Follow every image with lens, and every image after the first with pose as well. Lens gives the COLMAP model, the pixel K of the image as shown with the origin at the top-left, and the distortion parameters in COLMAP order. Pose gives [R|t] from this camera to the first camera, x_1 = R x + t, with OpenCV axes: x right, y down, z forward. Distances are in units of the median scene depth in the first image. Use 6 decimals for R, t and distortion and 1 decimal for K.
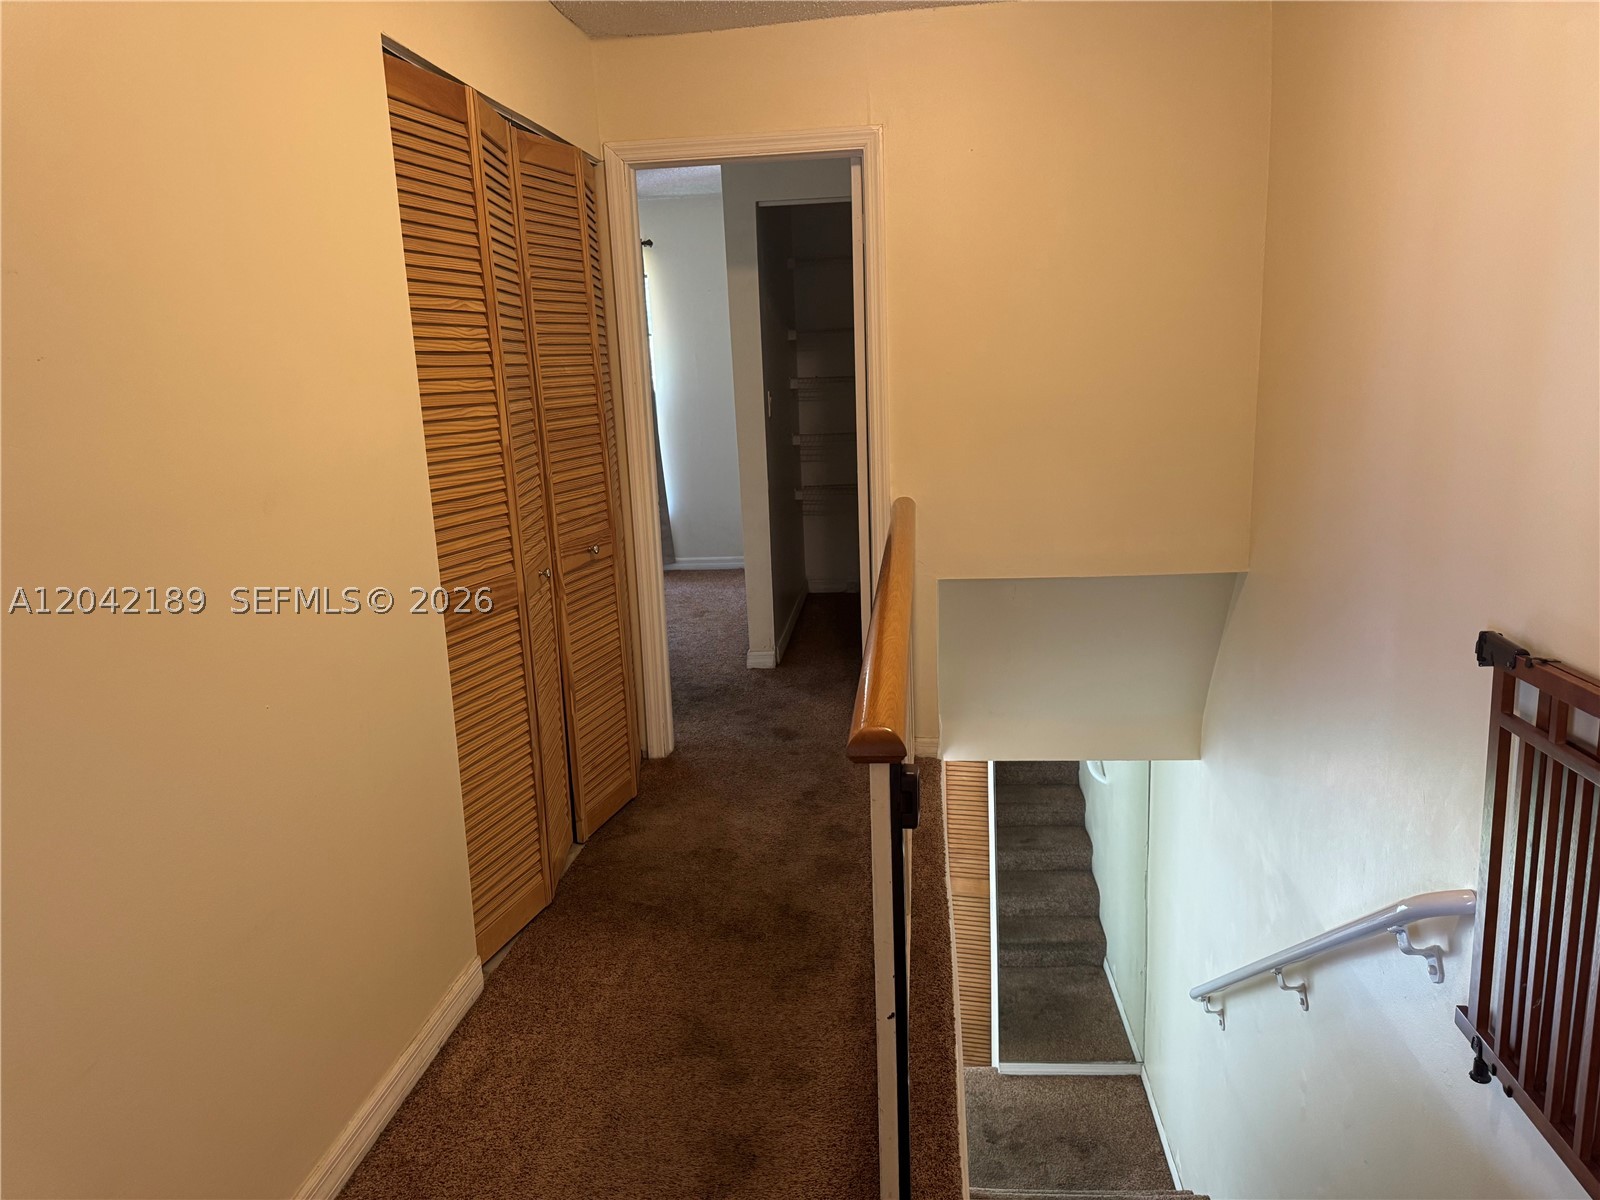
lens RADIAL K [[1123.4, 0, 796.8], [0, 1123.4, 607.4], [0, 0, 1]] dist [0.003170, -0.000831]
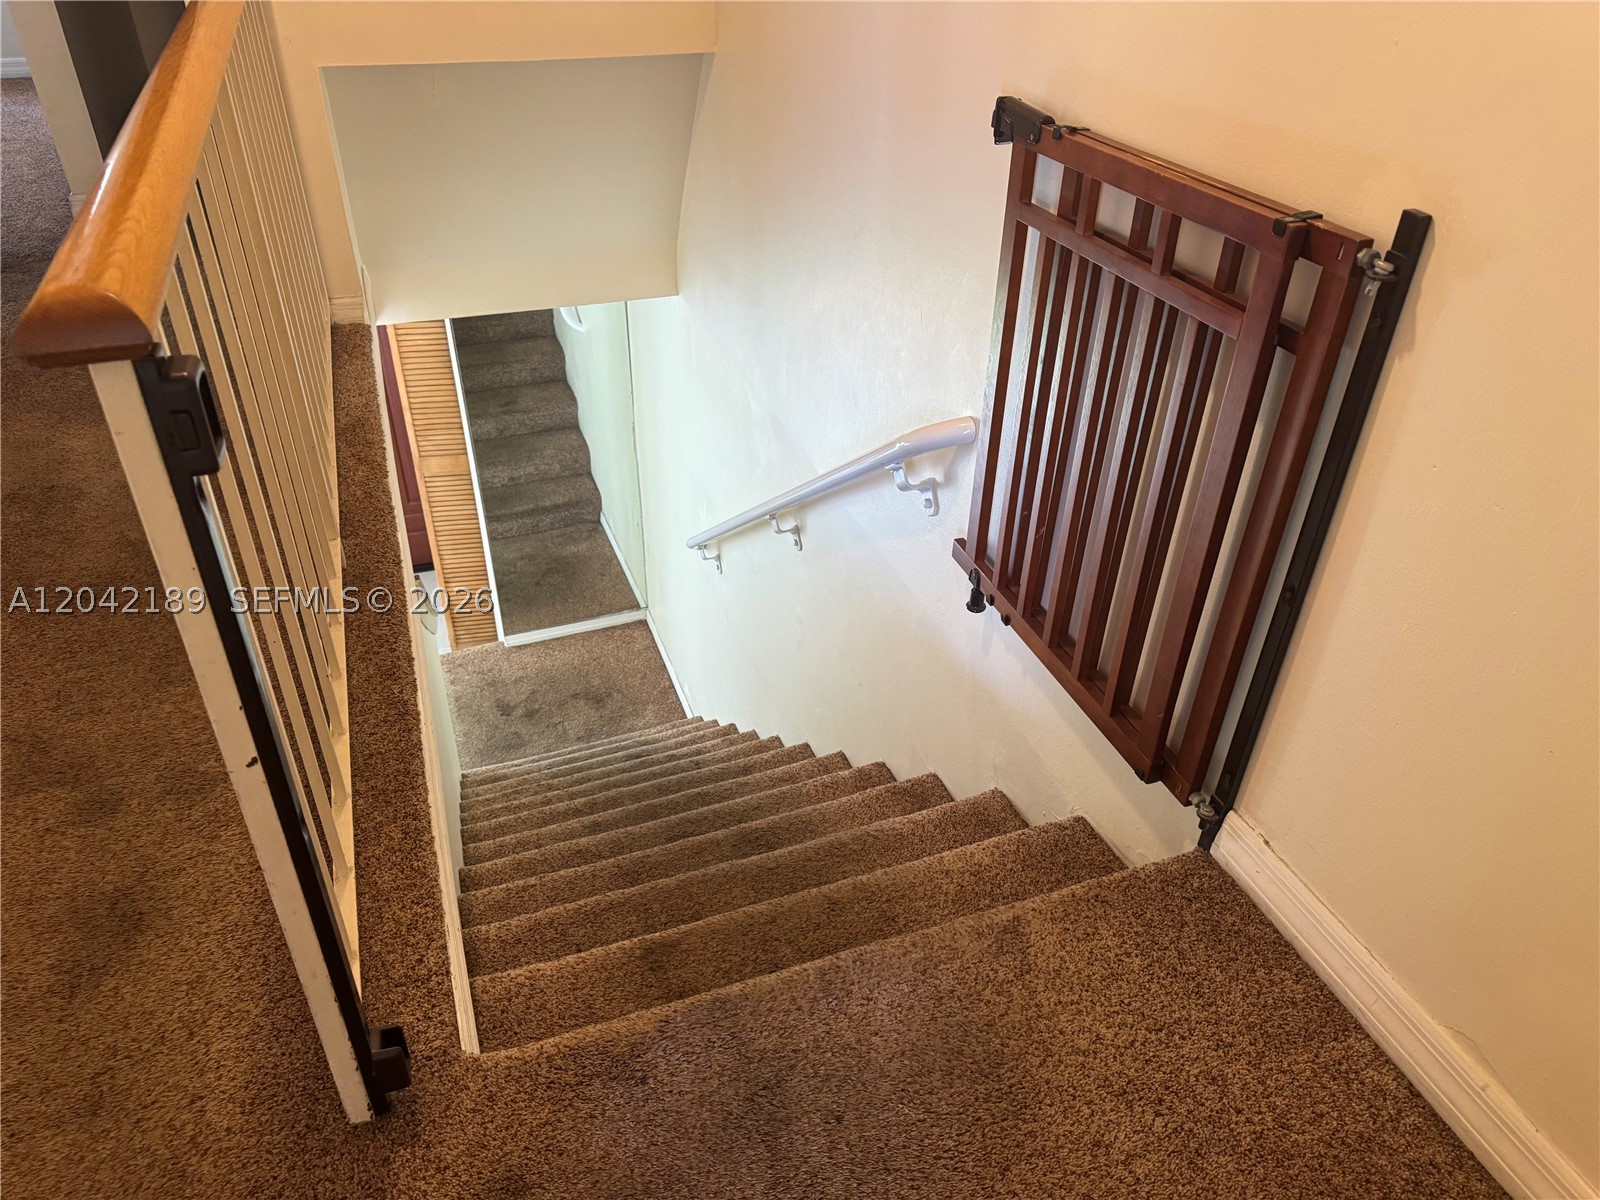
lens RADIAL K [[1129.6, 0, 790.3], [0, 1129.6, 603.2], [0, 0, 1]] dist [0.055860, -0.058958]
pose [[0.901301, -0.196755, 0.385933, 0.047065], [0.036277, 0.922054, 0.385358, 0.018018], [-0.431672, -0.333323, 0.838186, 0.135425]]
